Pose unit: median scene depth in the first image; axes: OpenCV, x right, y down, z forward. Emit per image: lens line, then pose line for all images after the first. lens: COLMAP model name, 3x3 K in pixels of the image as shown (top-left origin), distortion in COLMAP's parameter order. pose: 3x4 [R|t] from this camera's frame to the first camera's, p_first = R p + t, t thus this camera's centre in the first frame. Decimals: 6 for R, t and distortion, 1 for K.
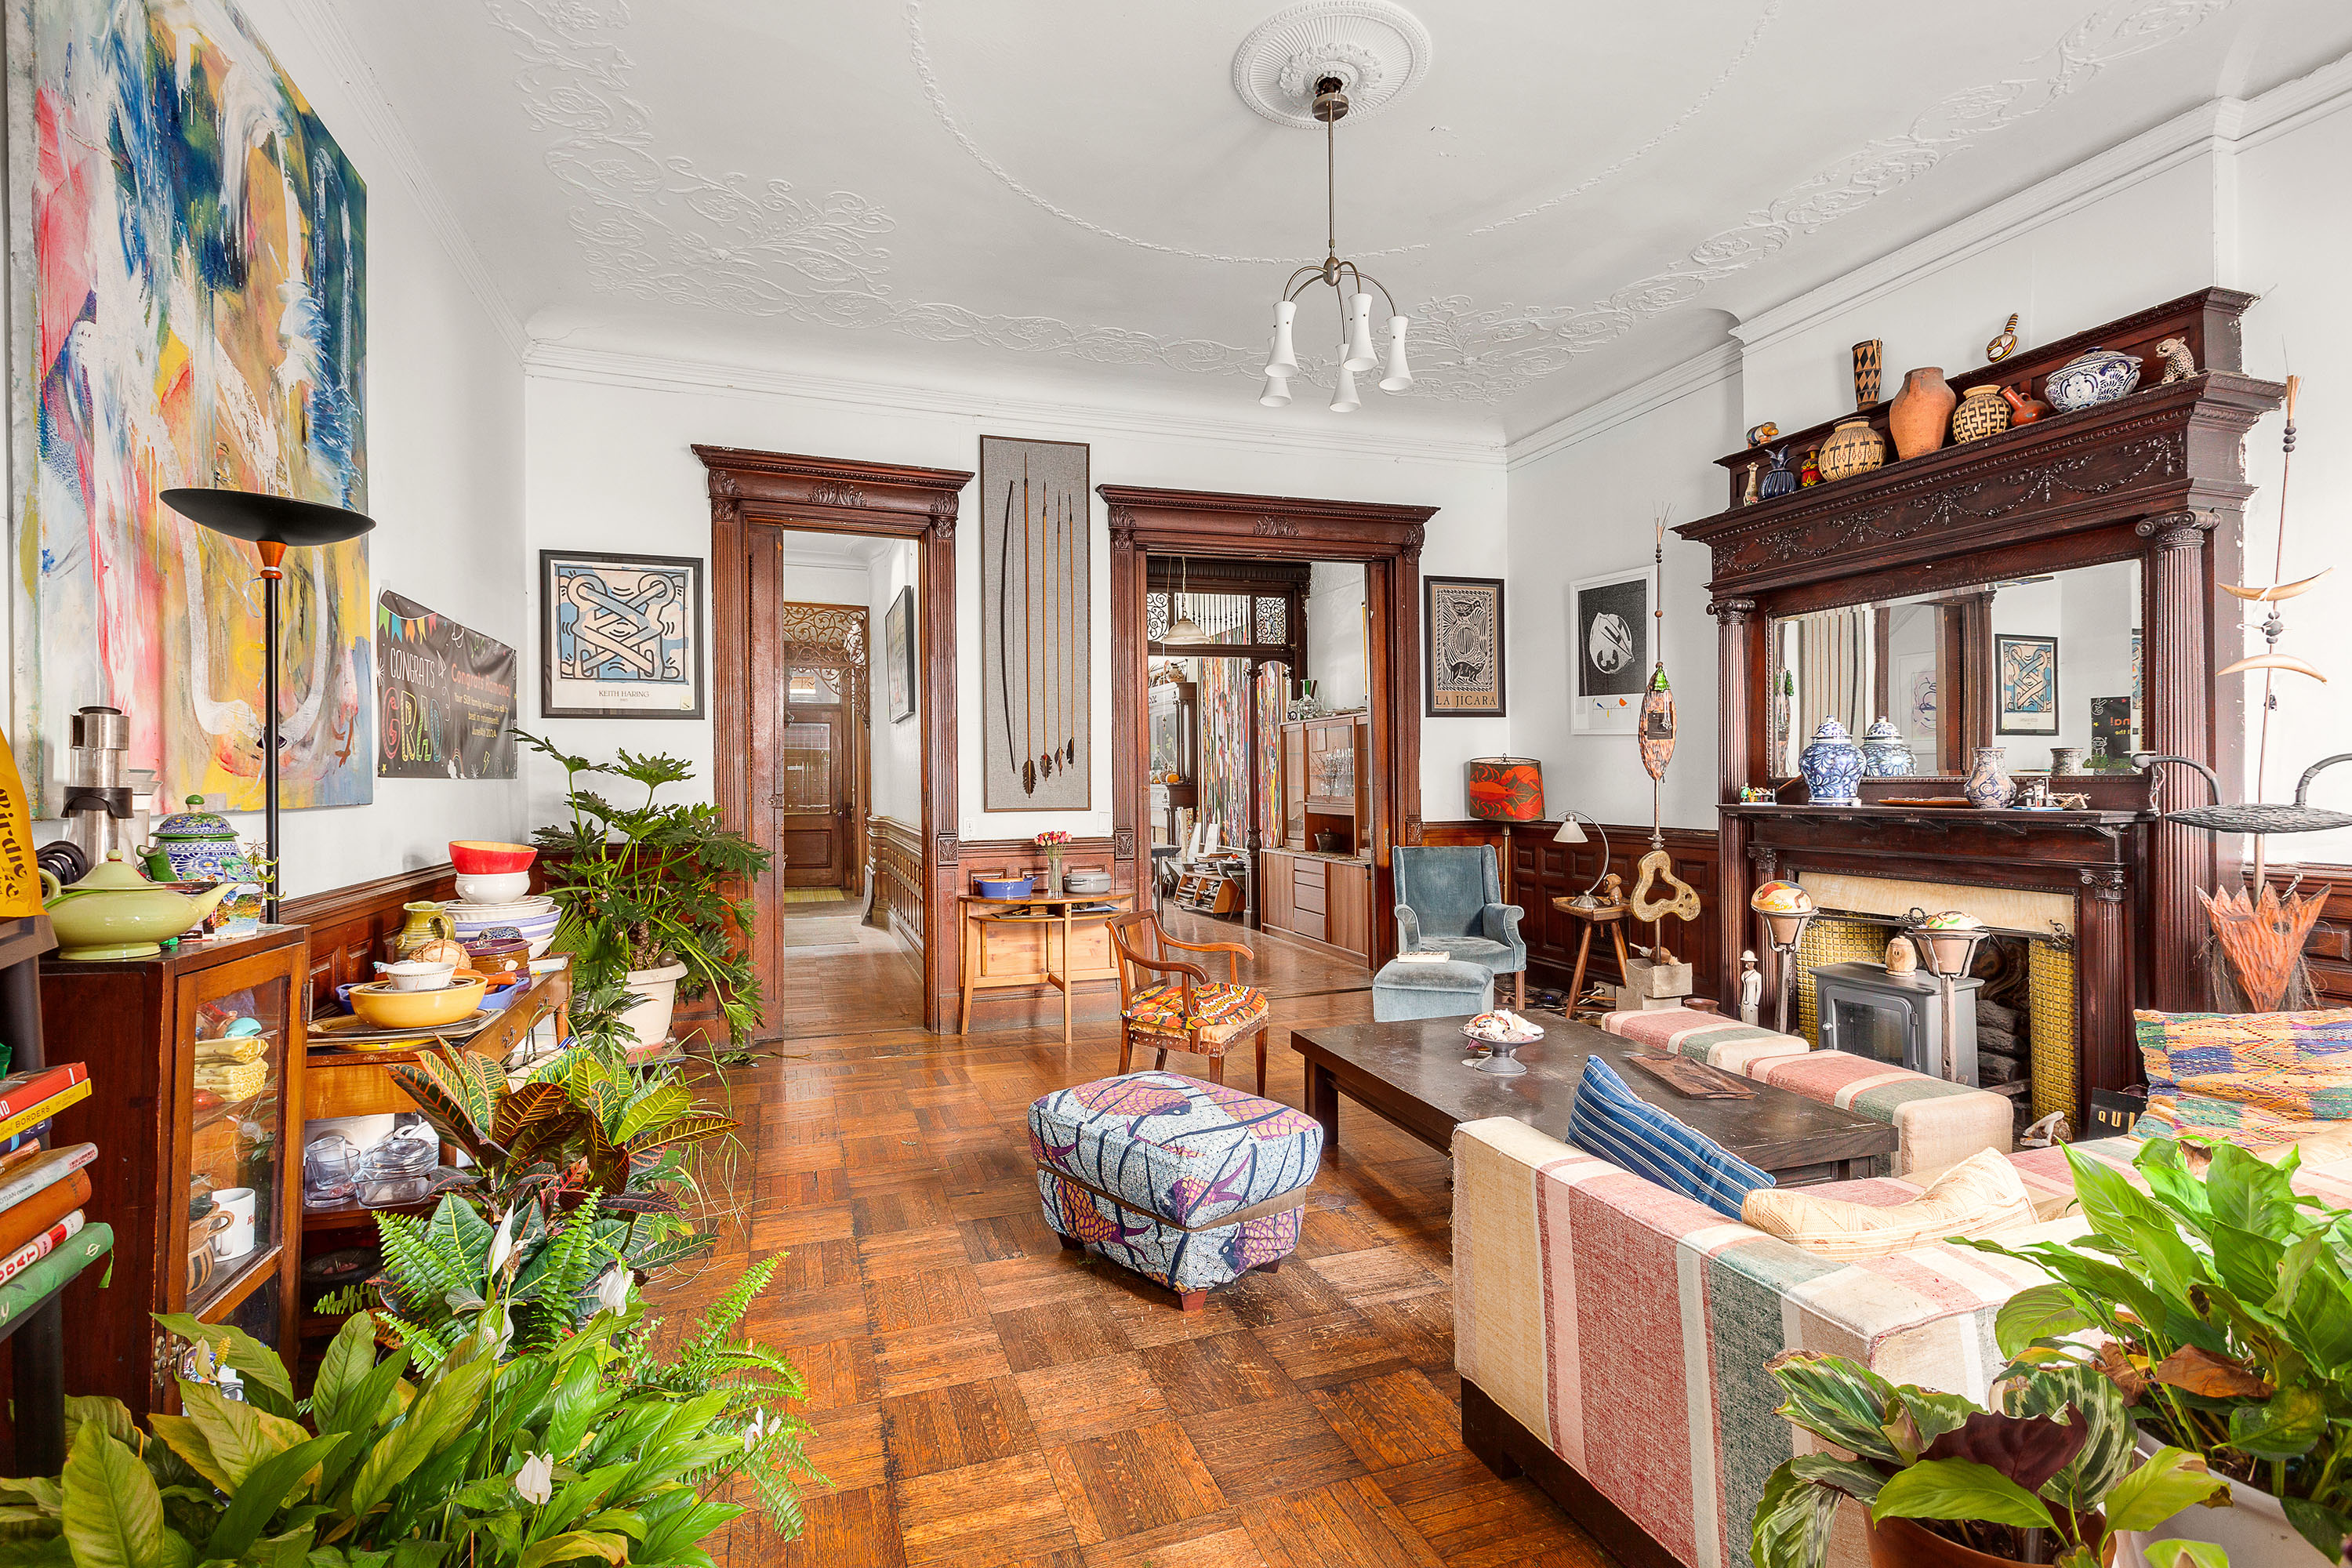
lens RADIAL K [[1075.0, 0, 1176.0], [0, 1075.0, 784.0], [0, 0, 1]] dist [-0.000203, 0.000277]
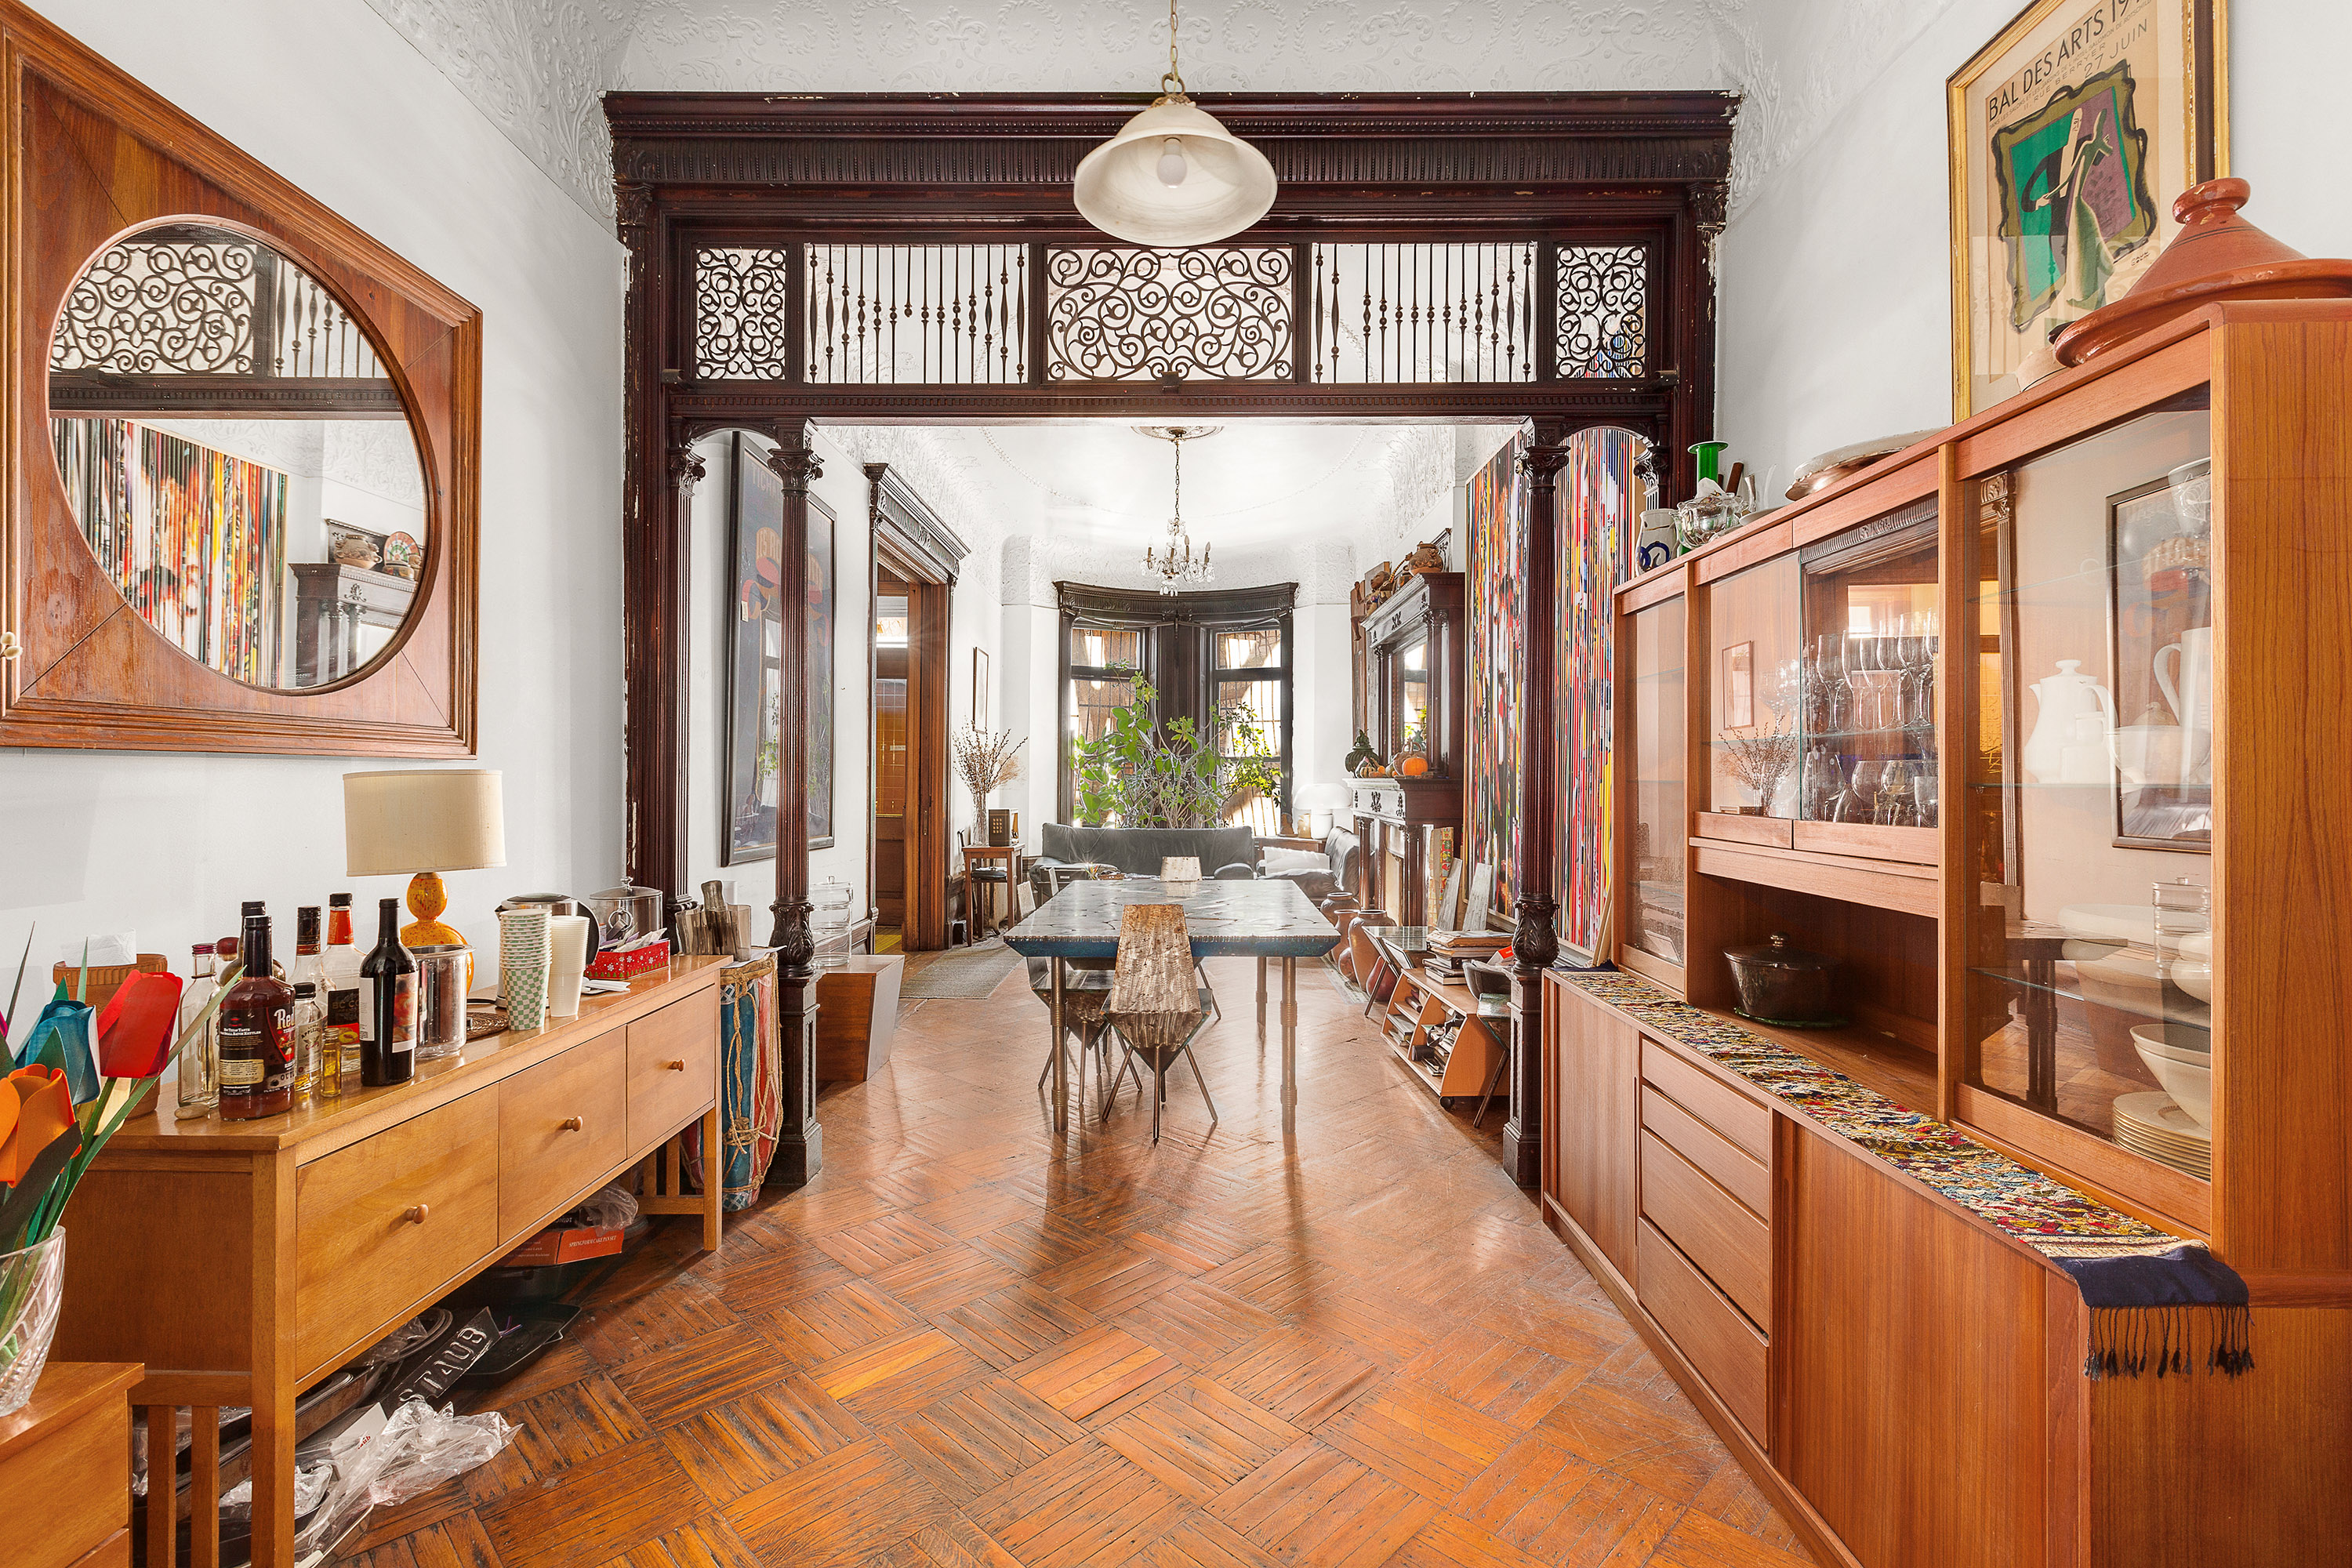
lens RADIAL K [[1041.3, 0, 1176.0], [0, 1041.3, 784.0], [0, 0, 1]] dist [0.000931, -0.000321]
pose [[0.934738, 0.017674, -0.354897, 0.082663], [-0.018733, 0.999824, 0.000454, 0.005618], [0.354842, 0.006224, 0.934905, 0.635405]]
